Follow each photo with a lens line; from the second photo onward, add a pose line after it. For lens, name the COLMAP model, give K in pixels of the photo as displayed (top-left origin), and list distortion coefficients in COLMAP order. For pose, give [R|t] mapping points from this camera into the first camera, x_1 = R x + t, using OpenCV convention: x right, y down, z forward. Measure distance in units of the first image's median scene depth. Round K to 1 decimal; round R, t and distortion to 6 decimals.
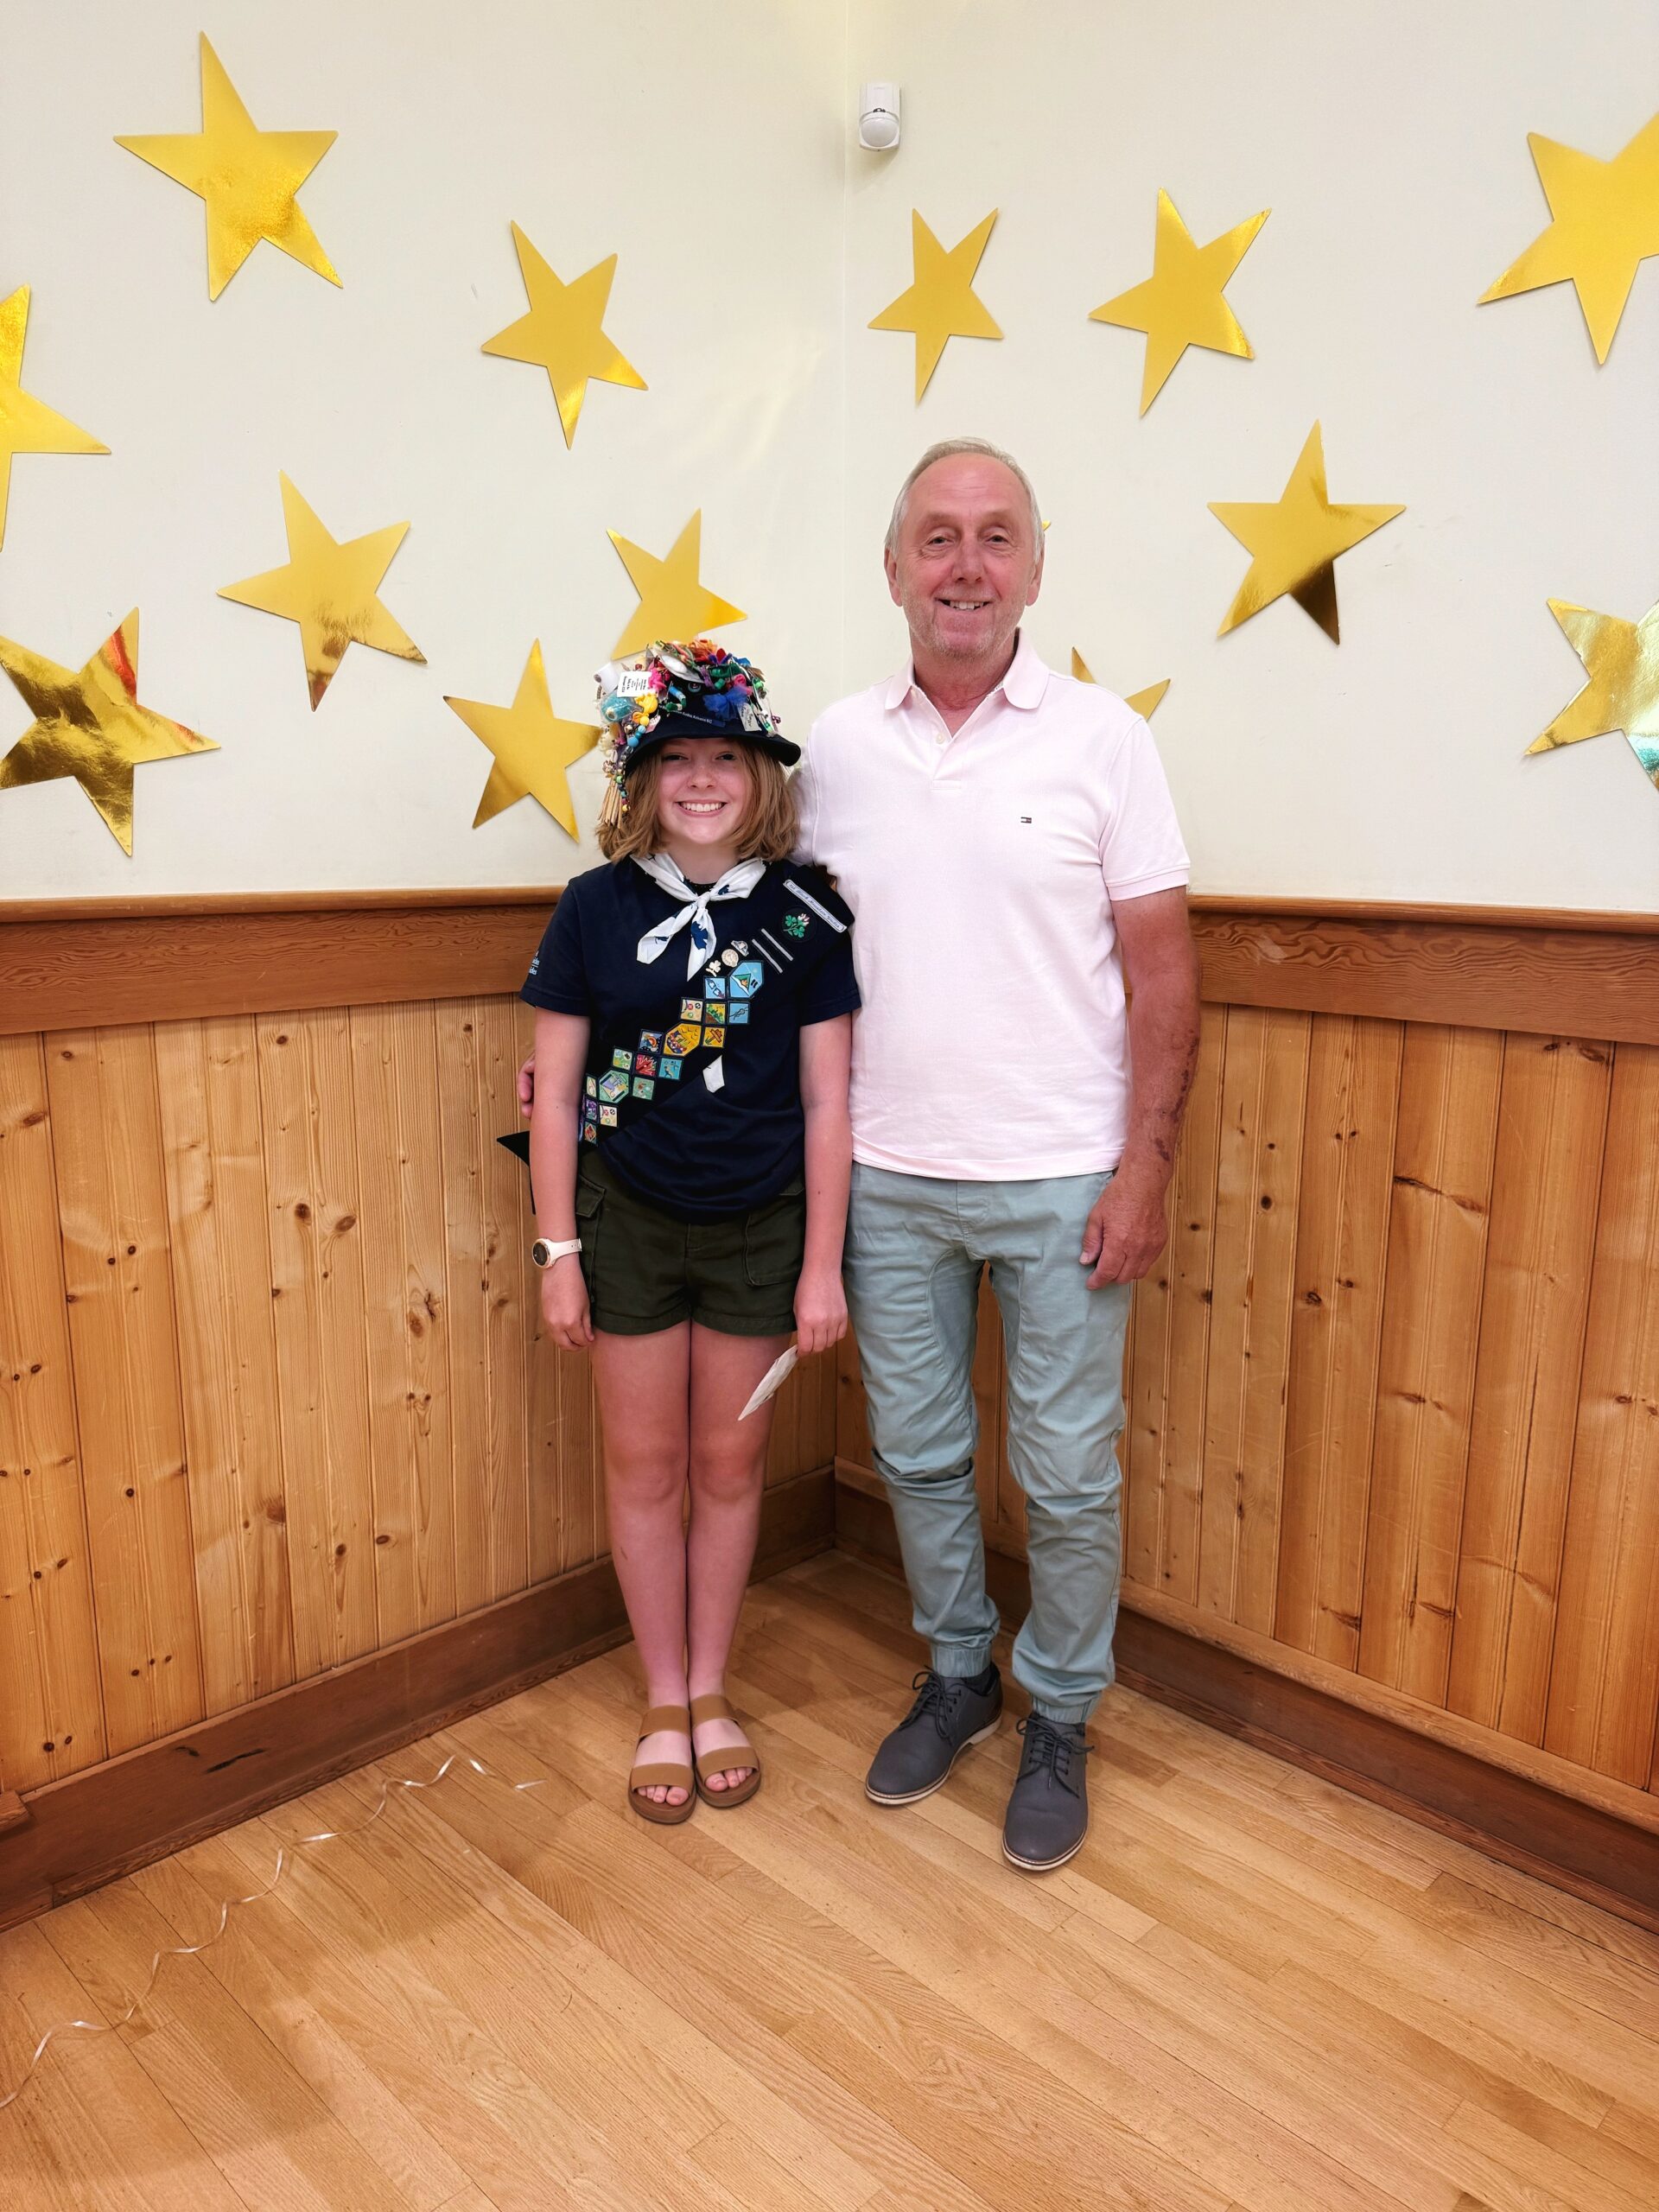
lens RADIAL K [[1516.6, 0, 838.6], [0, 1516.6, 1107.8], [0, 0, 1]] dist [-0.015980, 0.000215]
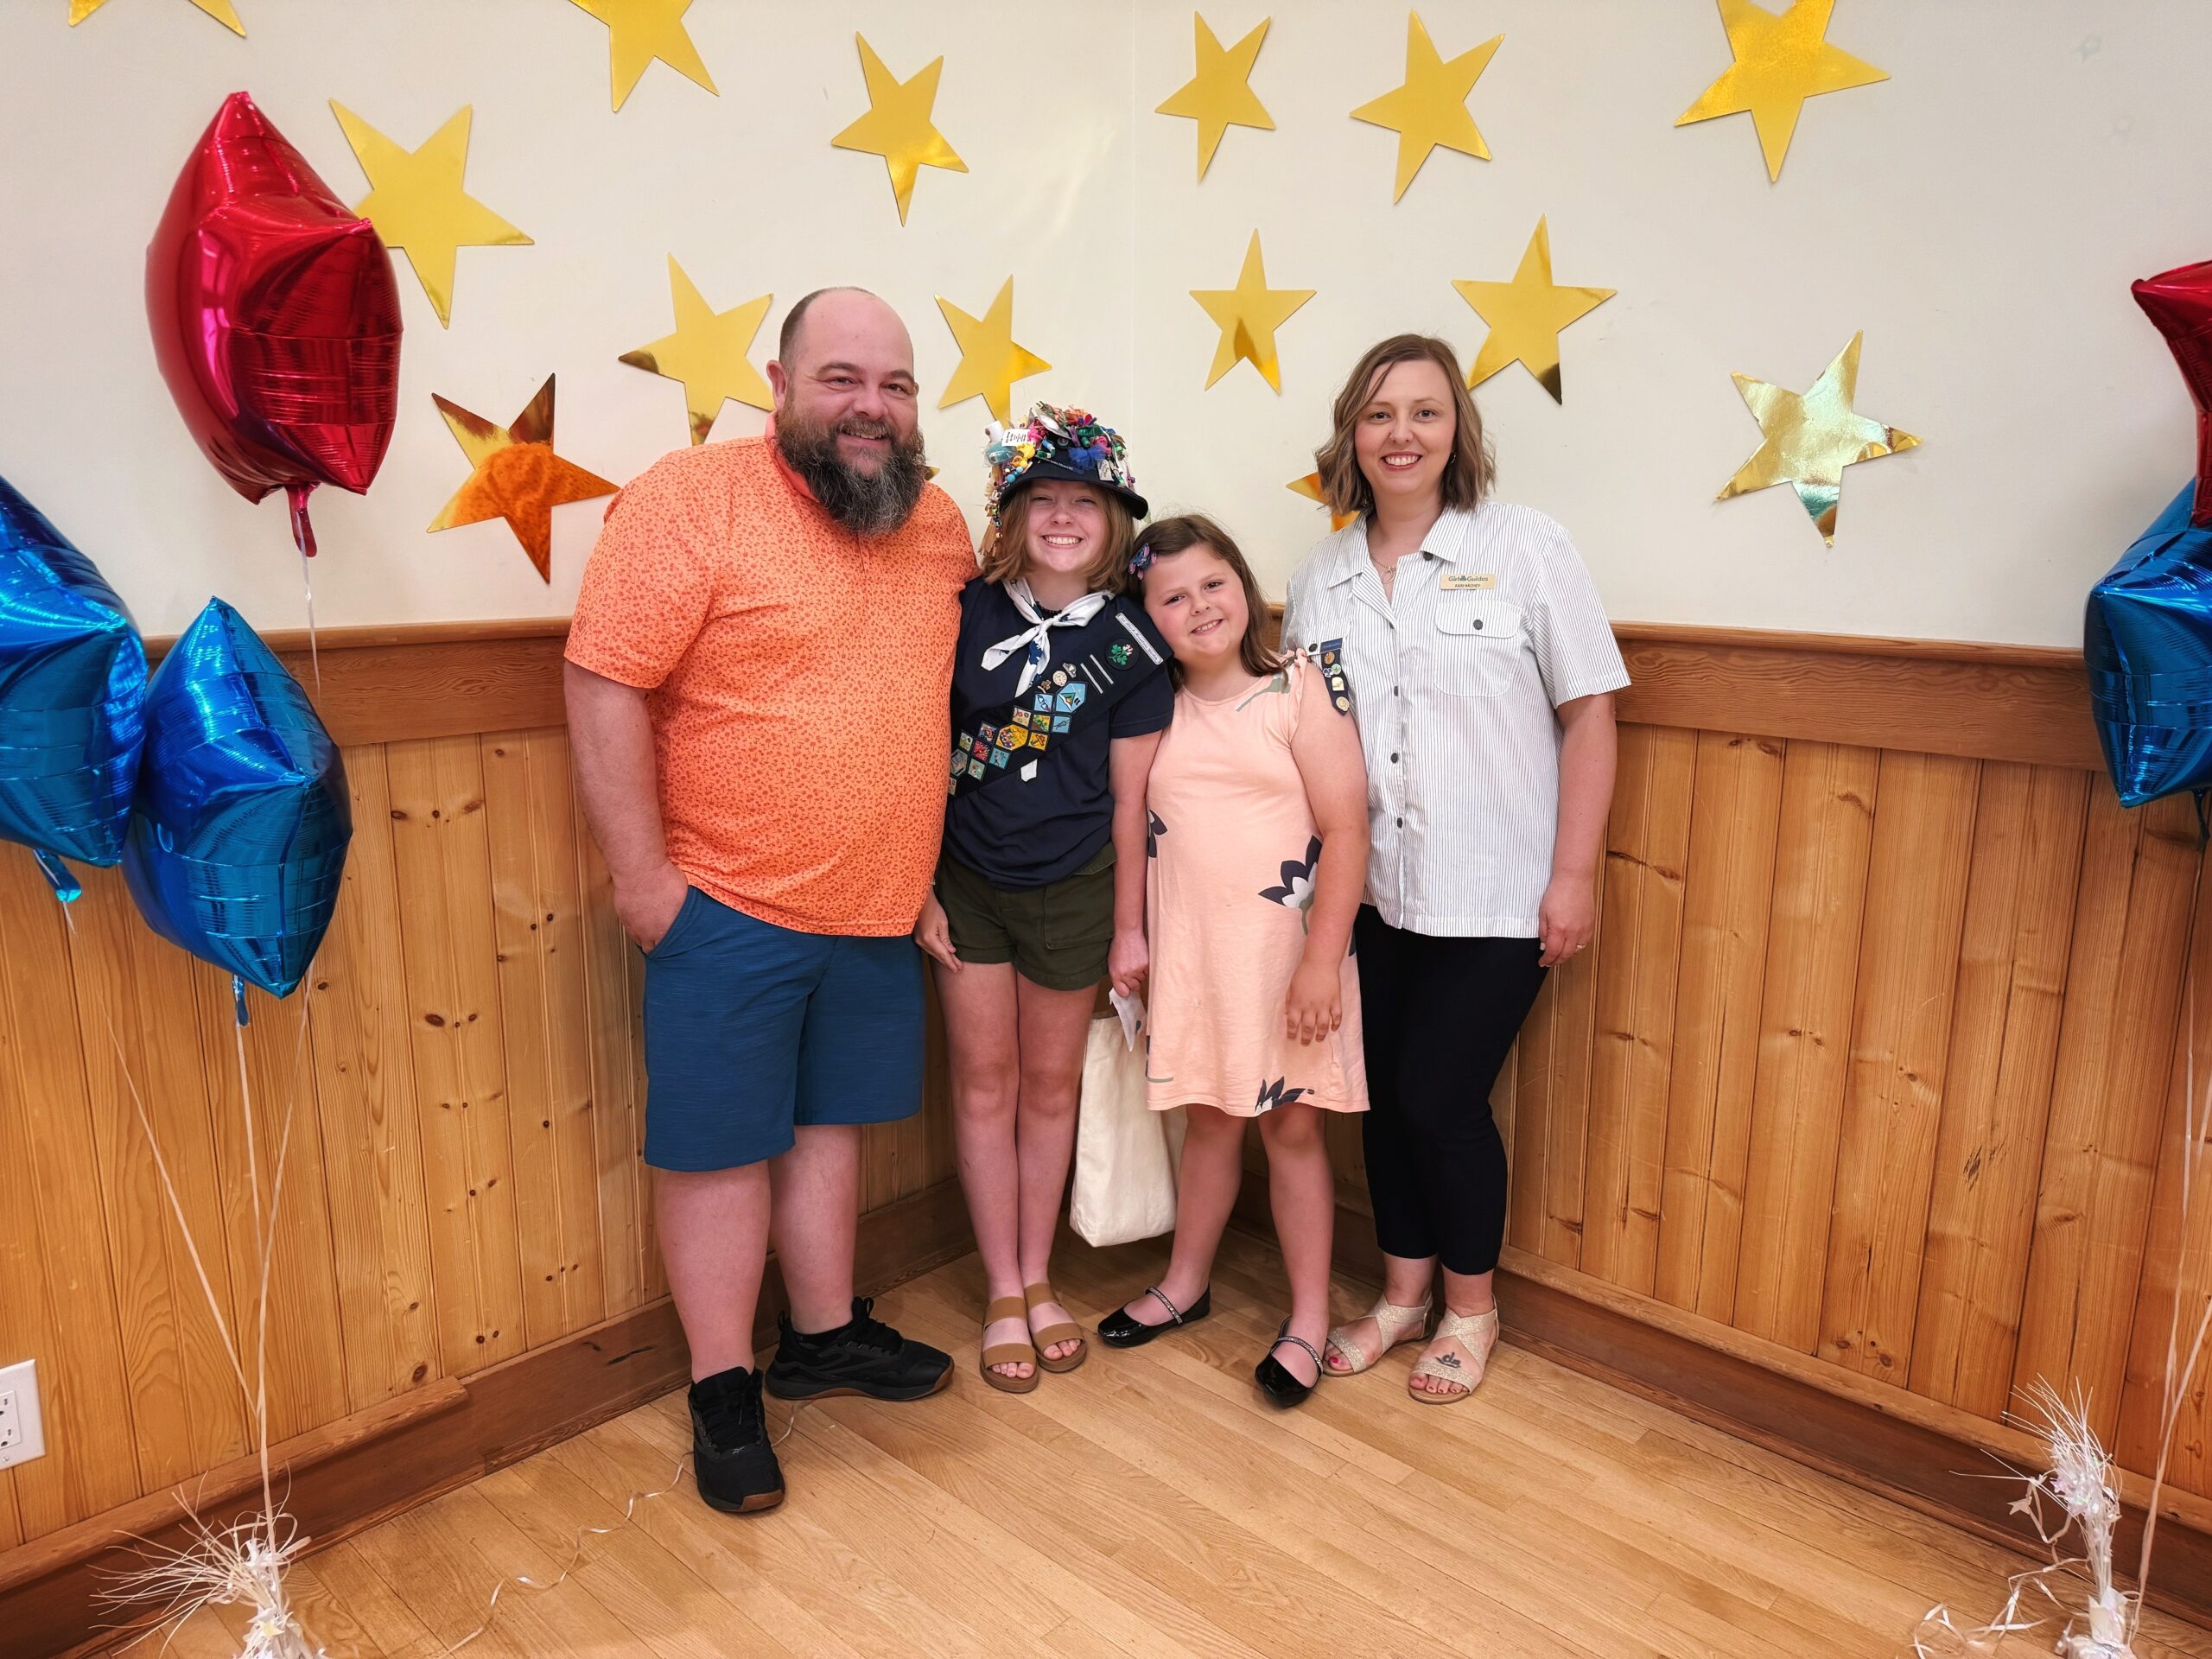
lens RADIAL K [[1516.6, 0, 1124.3], [0, 1516.6, 811.6], [0, 0, 1]] dist [-0.015980, 0.000215]
pose [[0.999457, -0.004132, 0.032704, -0.055760], [0.003829, 0.999949, 0.009324, 0.002039], [-0.032740, -0.009194, 0.999422, -0.187194]]
